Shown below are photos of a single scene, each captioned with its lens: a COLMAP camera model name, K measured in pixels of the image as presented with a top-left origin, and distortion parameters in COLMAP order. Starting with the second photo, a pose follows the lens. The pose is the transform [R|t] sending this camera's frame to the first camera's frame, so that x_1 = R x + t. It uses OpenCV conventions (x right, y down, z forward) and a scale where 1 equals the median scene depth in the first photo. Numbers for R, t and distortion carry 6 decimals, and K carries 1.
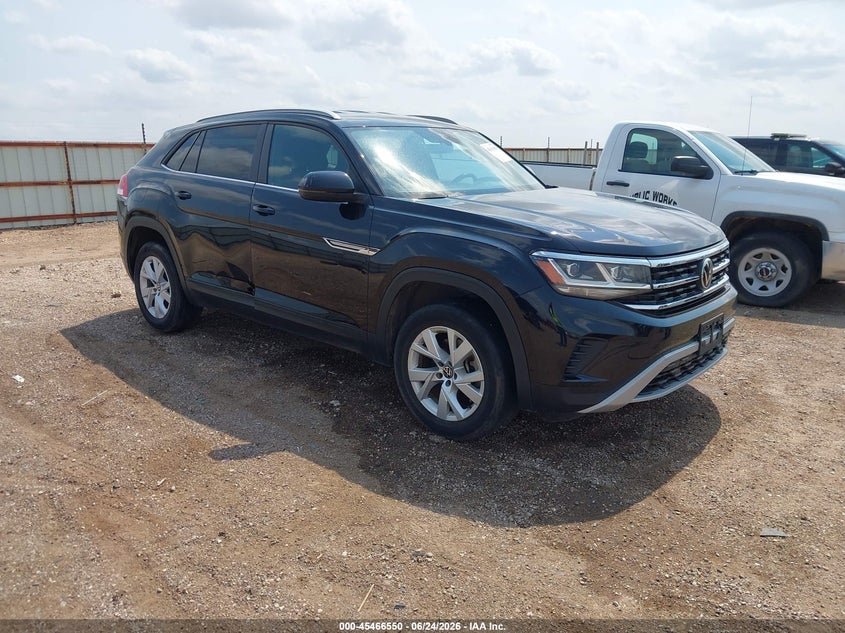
lens RADIAL K [[752.0, 0, 421.7], [0, 752.0, 314.6], [0, 0, 1]] dist [0.061536, 0.002260]
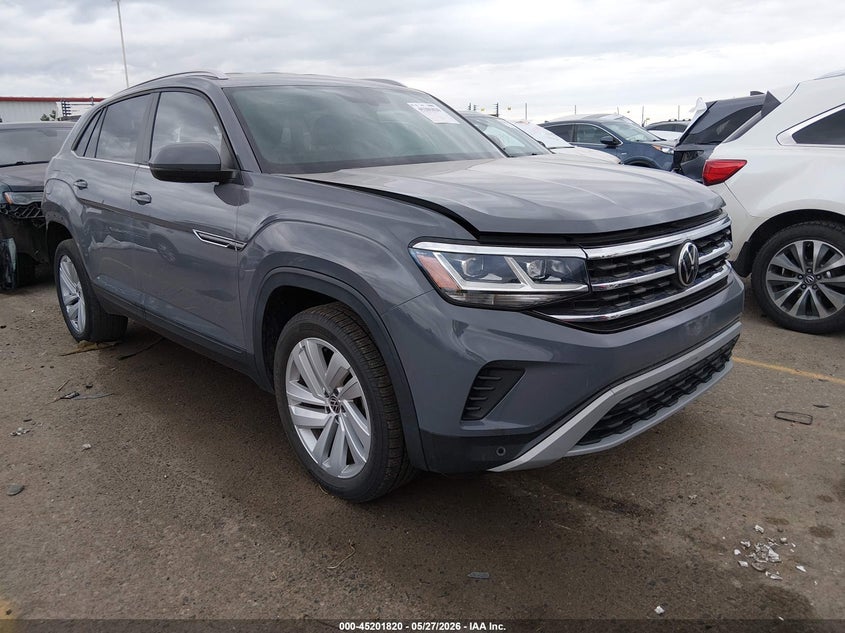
lens RADIAL K [[752.0, 0, 423.9], [0, 752.0, 297.5], [0, 0, 1]] dist [0.061536, 0.002260]
pose [[0.997013, -0.023799, -0.073474, 0.184809], [0.023320, 0.999701, -0.007364, -0.024380], [0.073627, 0.005629, 0.997270, 0.274283]]
